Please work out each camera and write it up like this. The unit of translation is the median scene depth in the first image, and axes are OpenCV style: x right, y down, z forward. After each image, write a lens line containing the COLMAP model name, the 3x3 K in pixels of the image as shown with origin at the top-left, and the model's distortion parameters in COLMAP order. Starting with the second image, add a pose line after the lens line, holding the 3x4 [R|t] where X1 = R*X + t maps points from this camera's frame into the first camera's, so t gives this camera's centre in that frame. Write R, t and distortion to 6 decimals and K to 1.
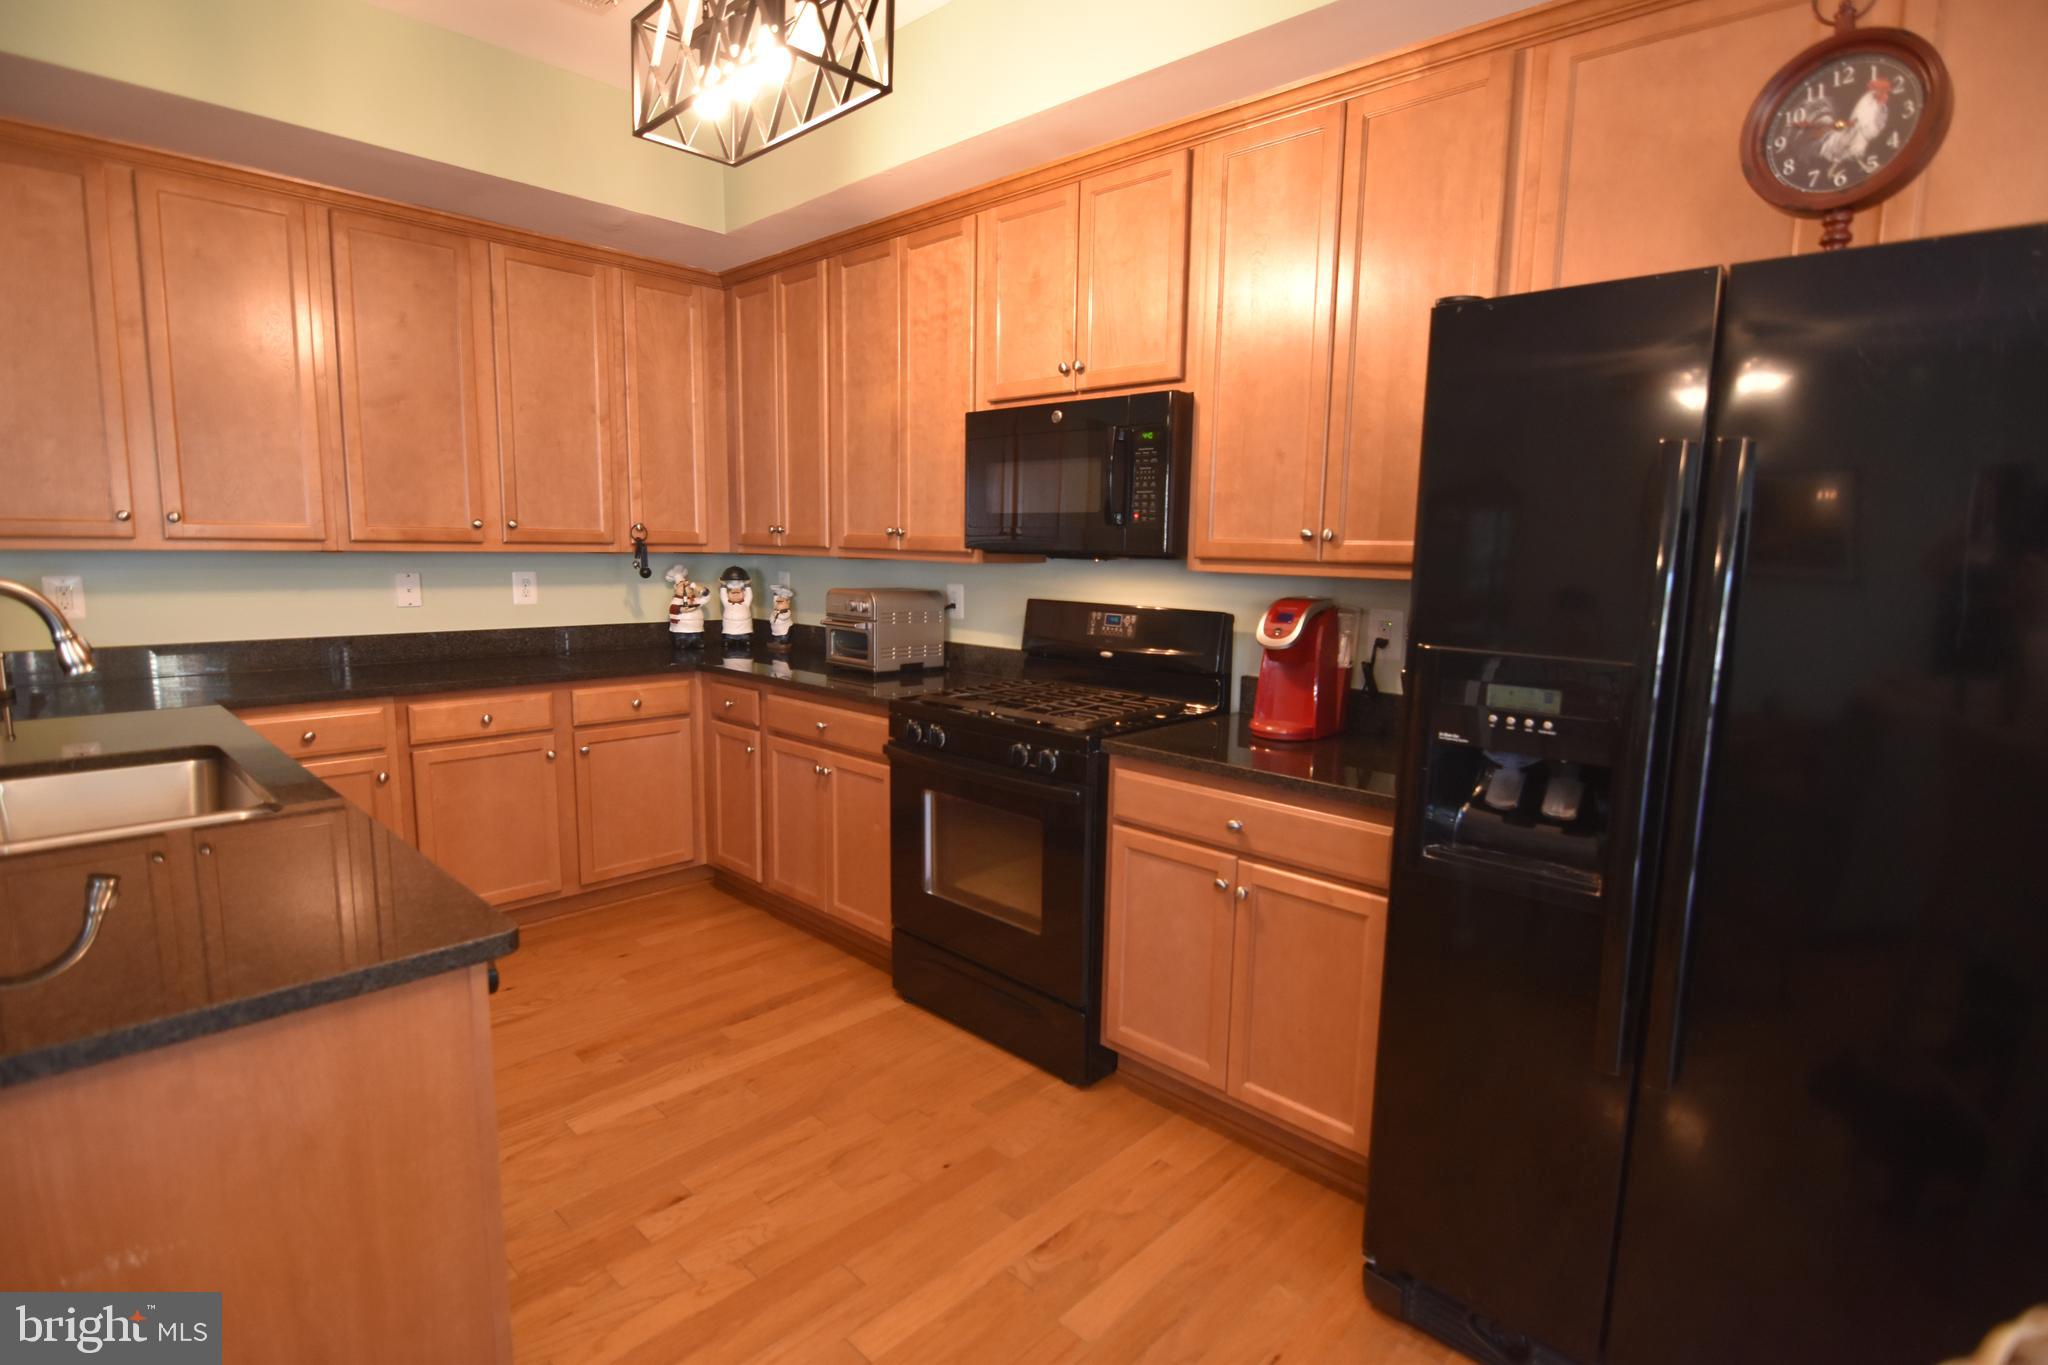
lens RADIAL K [[990.3, 0, 1031.2], [0, 990.3, 685.9], [0, 0, 1]] dist [-0.006588, -0.010108]
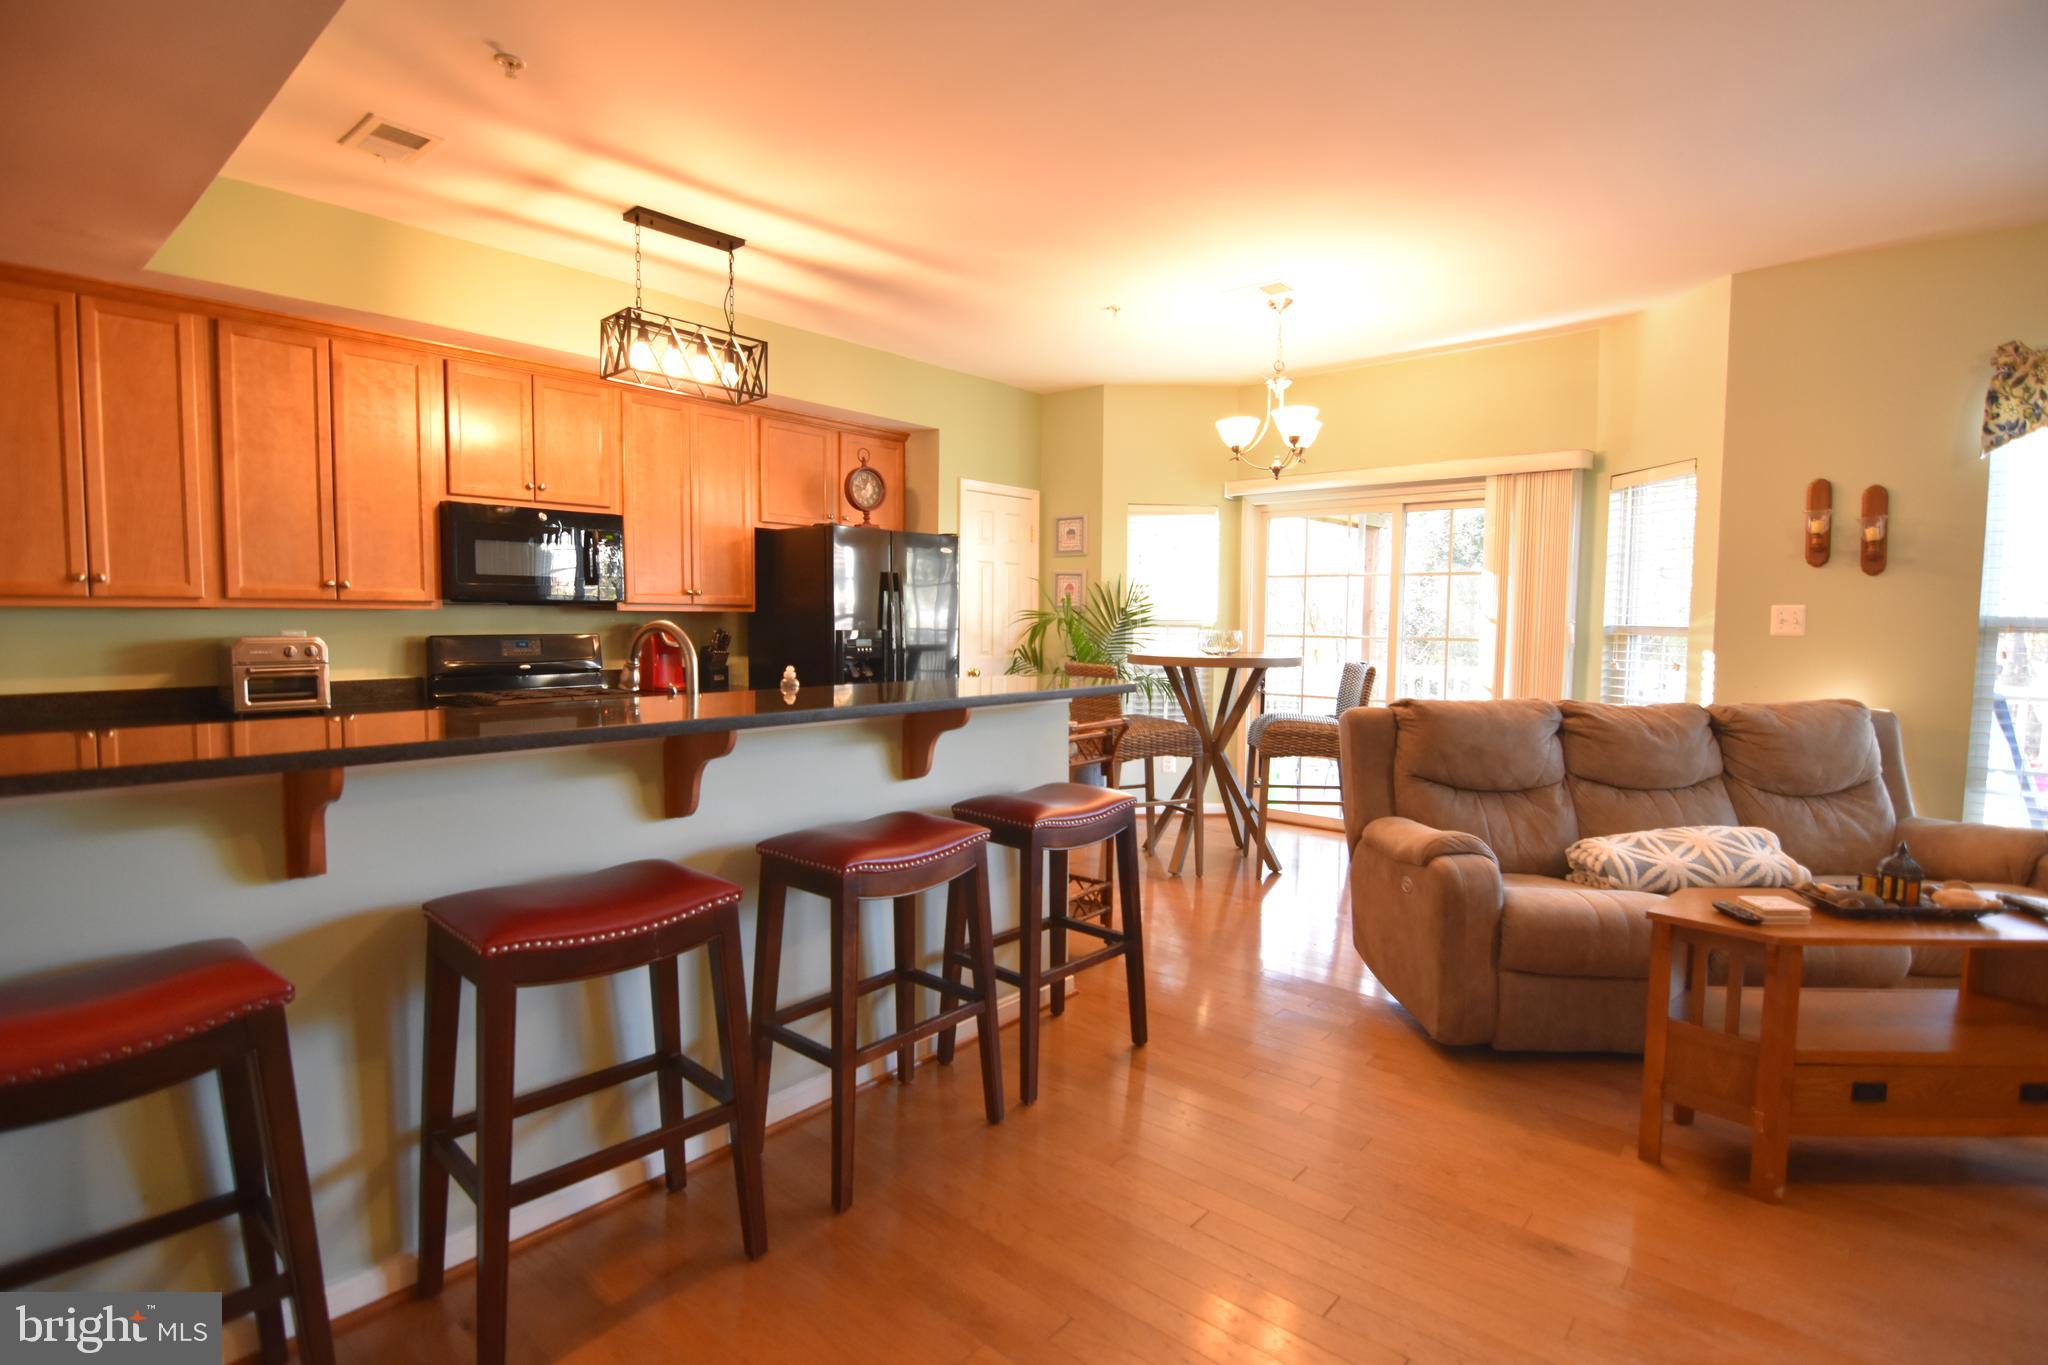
lens RADIAL K [[990.3, 0, 1026.9], [0, 990.3, 684.4], [0, 0, 1]] dist [-0.006588, -0.010108]
pose [[-0.044557, -0.089750, 0.994967, -1.391836], [0.132254, 0.986660, 0.094923, -0.044992], [-0.990214, 0.135818, -0.032093, 0.263493]]
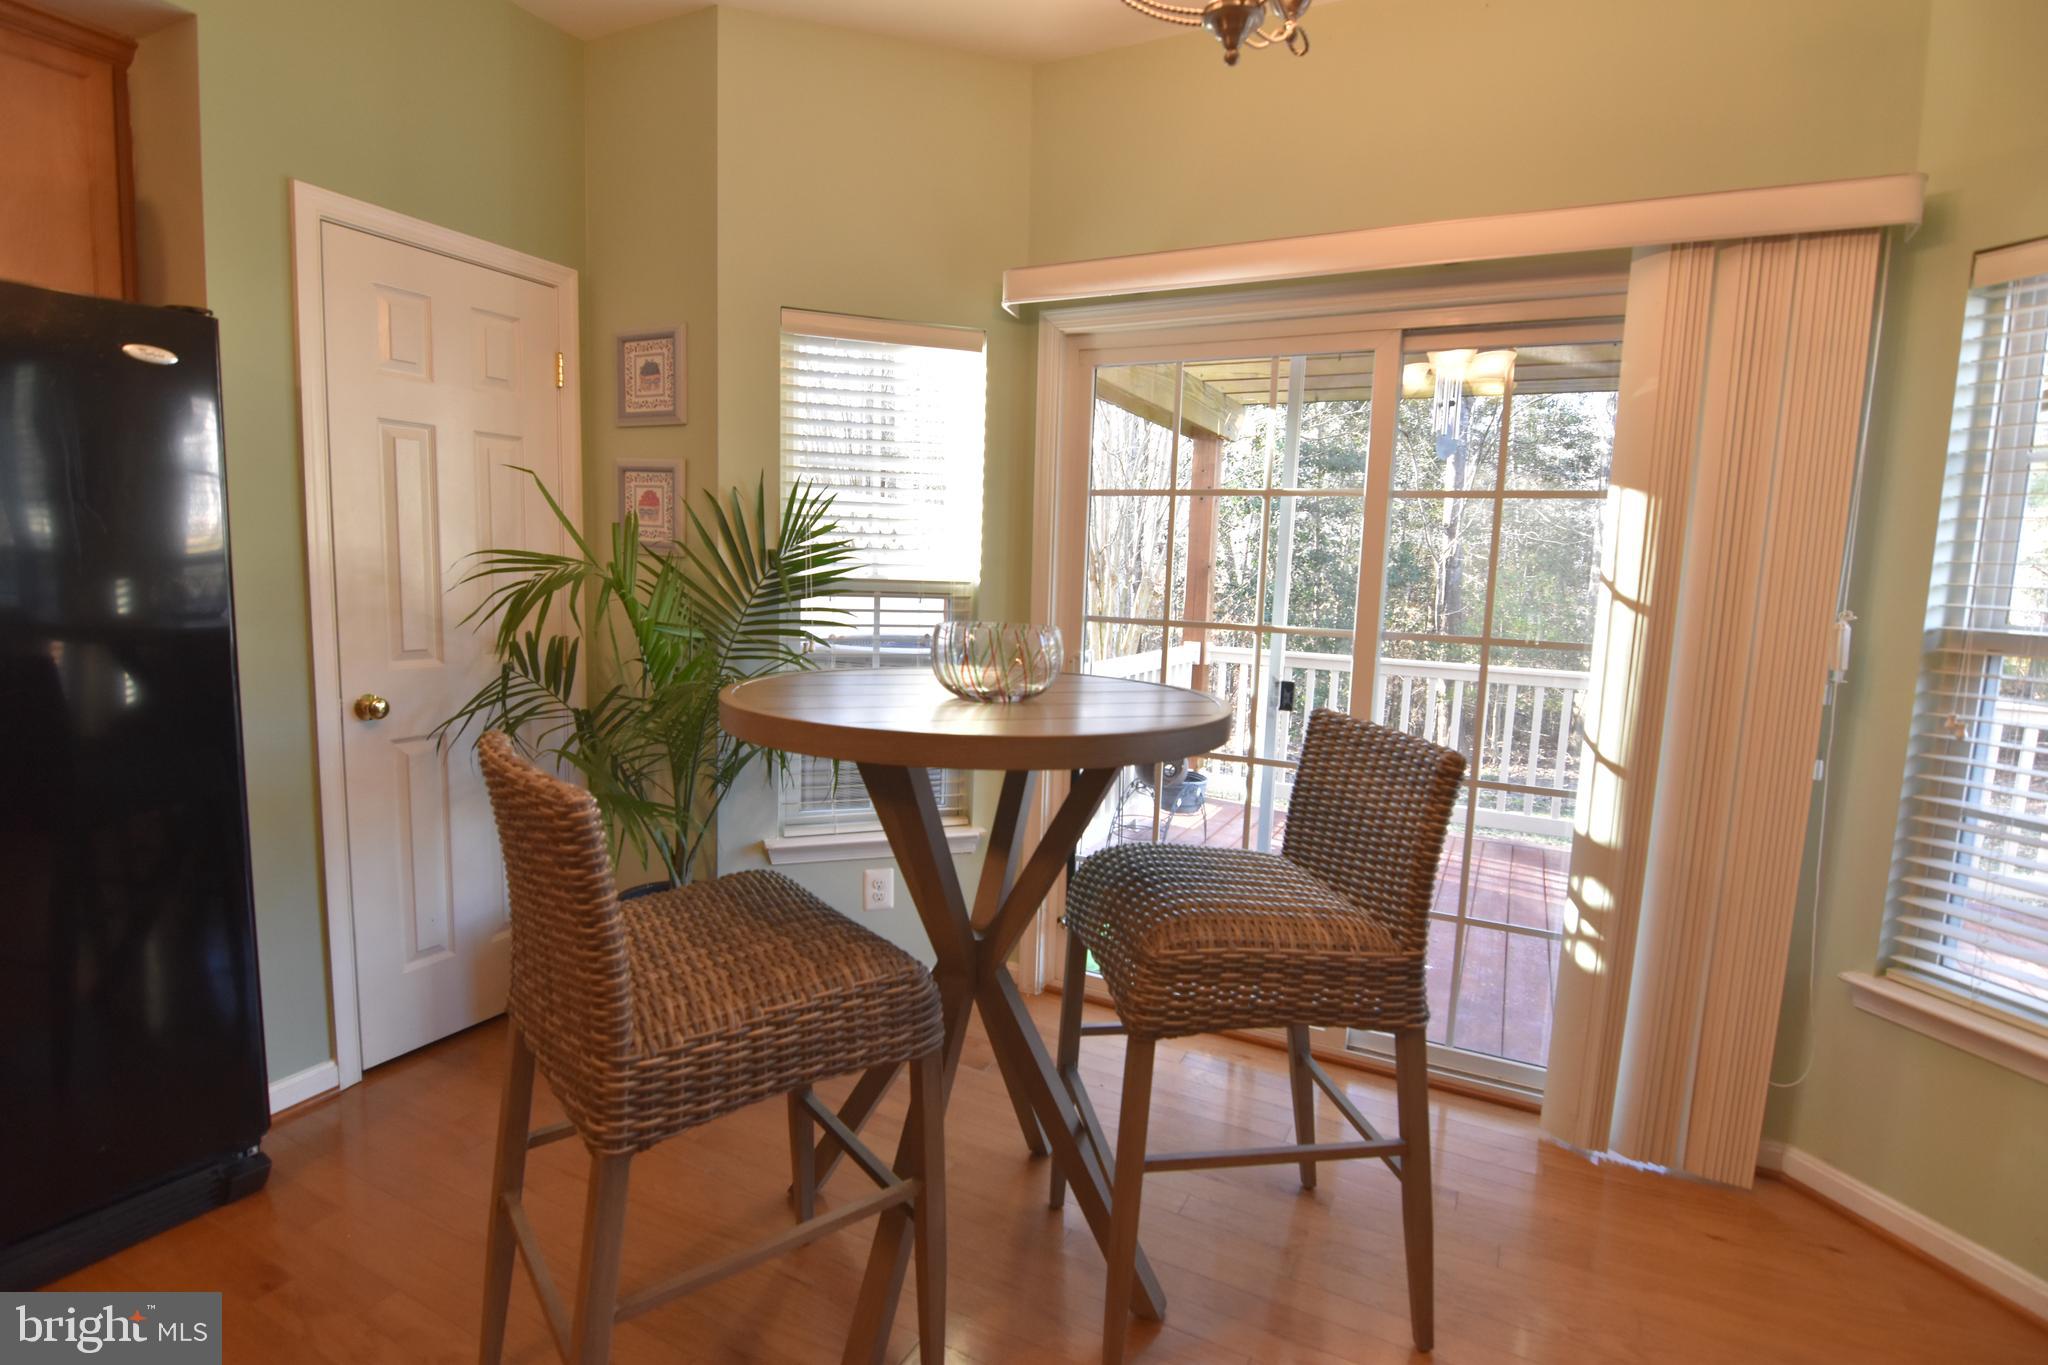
lens RADIAL K [[990.3, 0, 1028.0], [0, 990.3, 686.4], [0, 0, 1]] dist [-0.006588, -0.010108]
pose [[-0.285061, -0.146686, 0.947219, -0.312083], [0.095496, 0.978958, 0.180340, -0.000456], [-0.953740, 0.141863, -0.265055, 0.020086]]
